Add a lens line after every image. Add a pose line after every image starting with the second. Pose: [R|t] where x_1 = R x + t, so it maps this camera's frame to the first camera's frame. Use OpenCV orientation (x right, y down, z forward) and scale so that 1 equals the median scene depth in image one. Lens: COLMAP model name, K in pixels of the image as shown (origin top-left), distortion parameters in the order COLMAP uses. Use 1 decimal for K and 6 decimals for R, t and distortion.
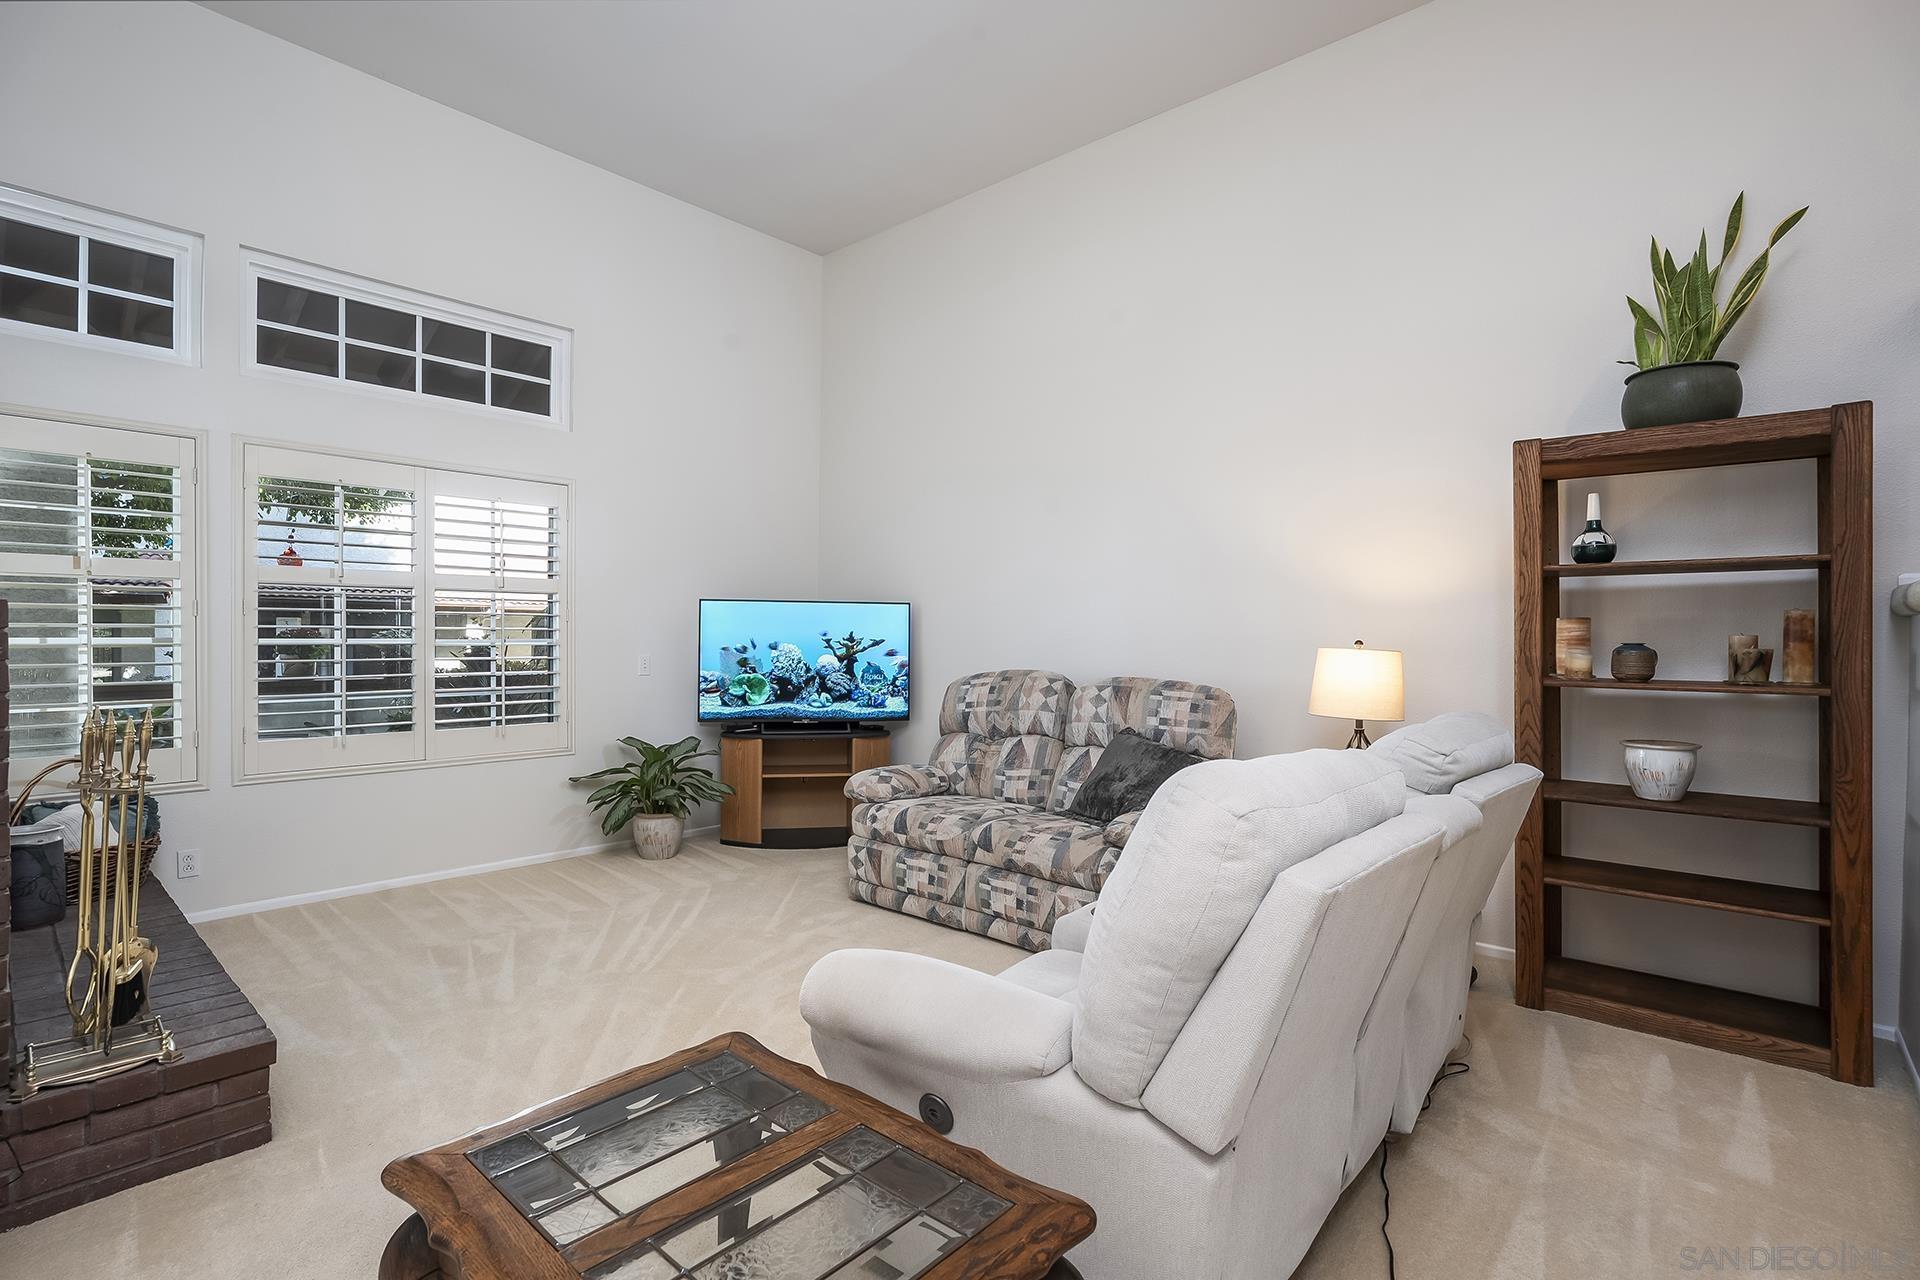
lens RADIAL K [[930.2, 0, 949.9], [0, 930.2, 633.6], [0, 0, 1]] dist [-0.024671, 0.008649]
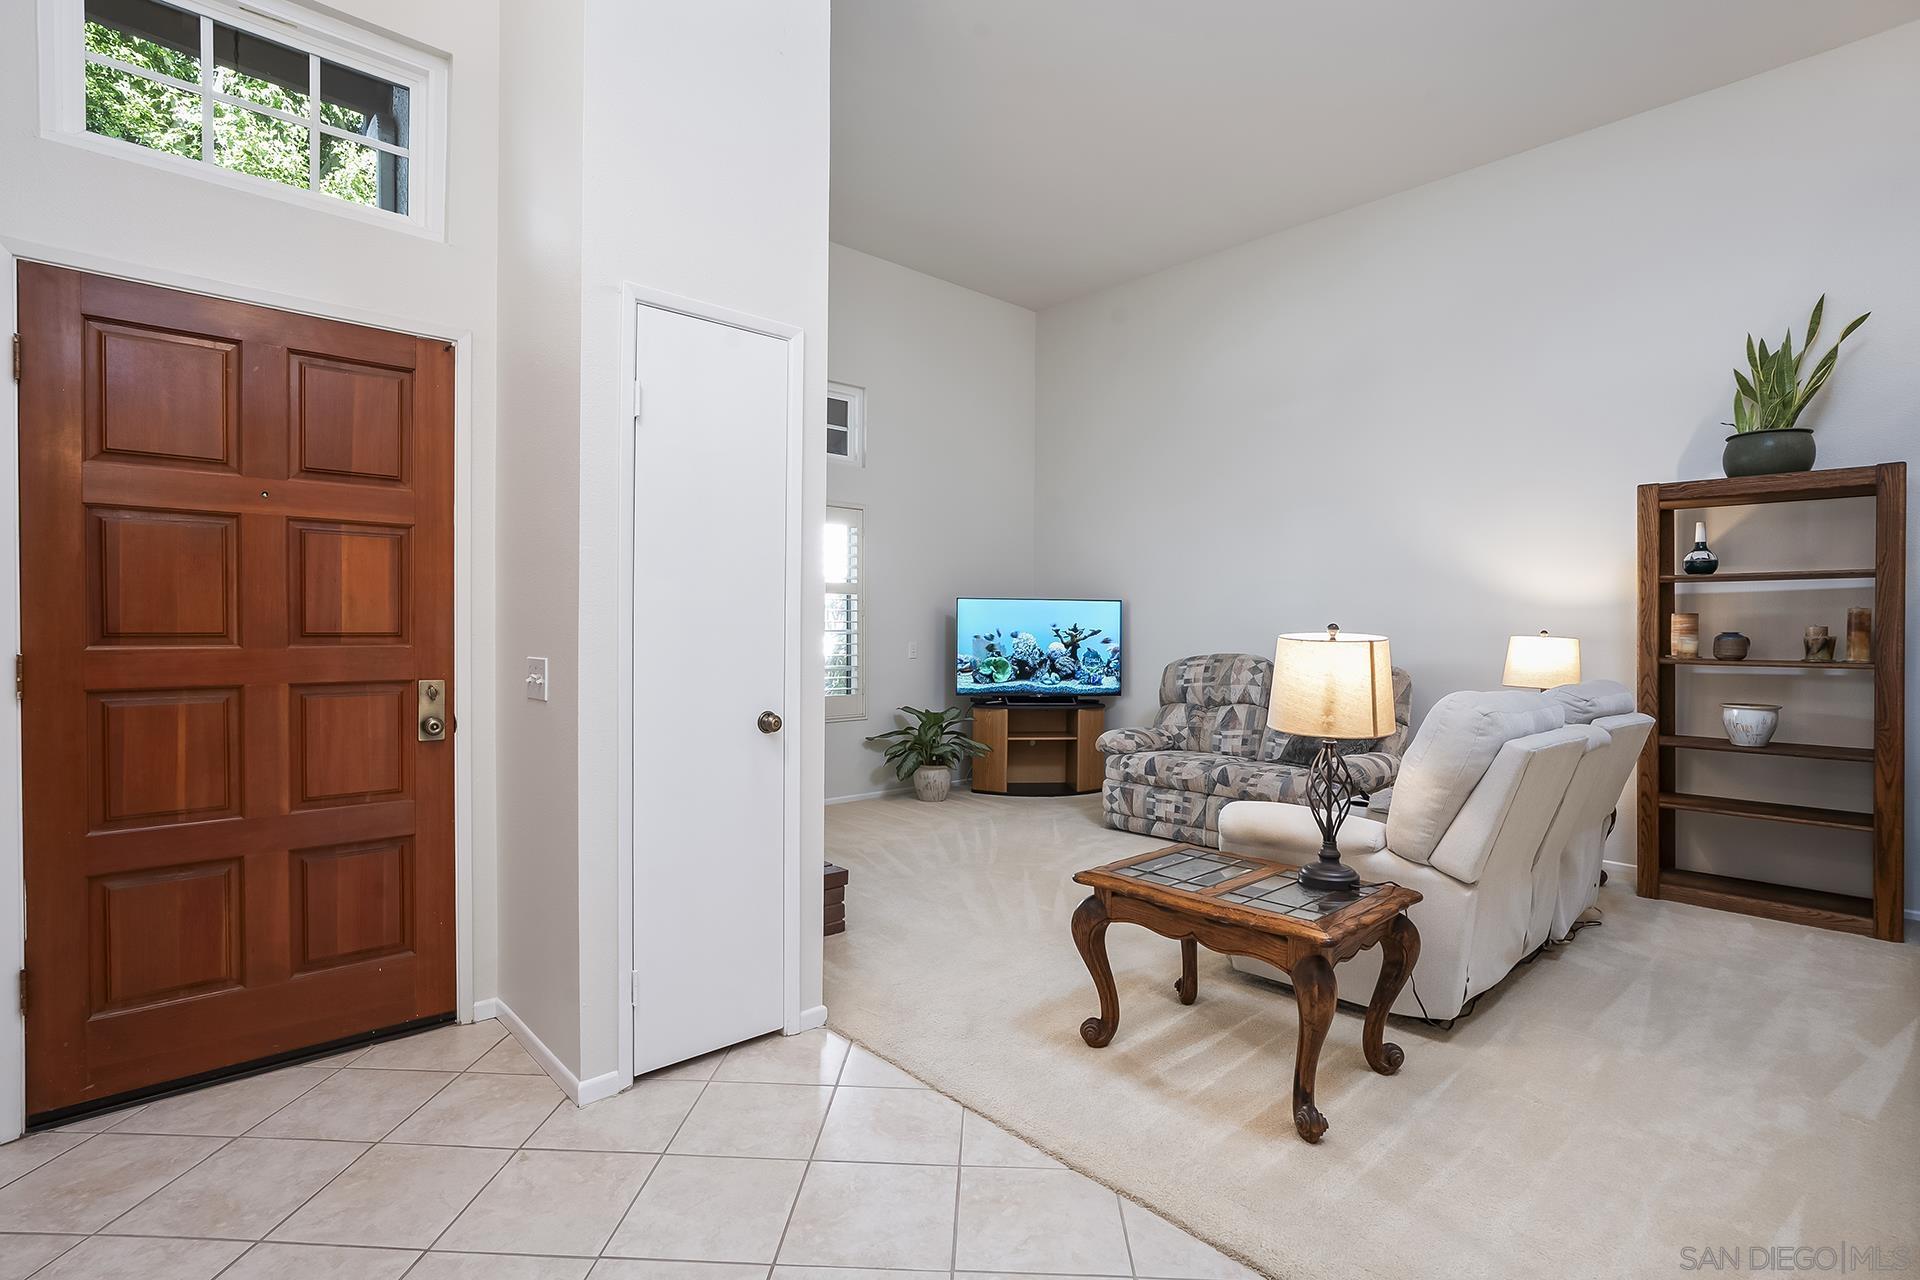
lens RADIAL K [[930.2, 0, 952.3], [0, 930.2, 635.0], [0, 0, 1]] dist [-0.024671, 0.008649]
pose [[0.994687, -0.000847, -0.102941, -0.263792], [0.002111, 0.999924, 0.012168, -0.004444], [0.102922, -0.012321, 0.994613, -0.469563]]
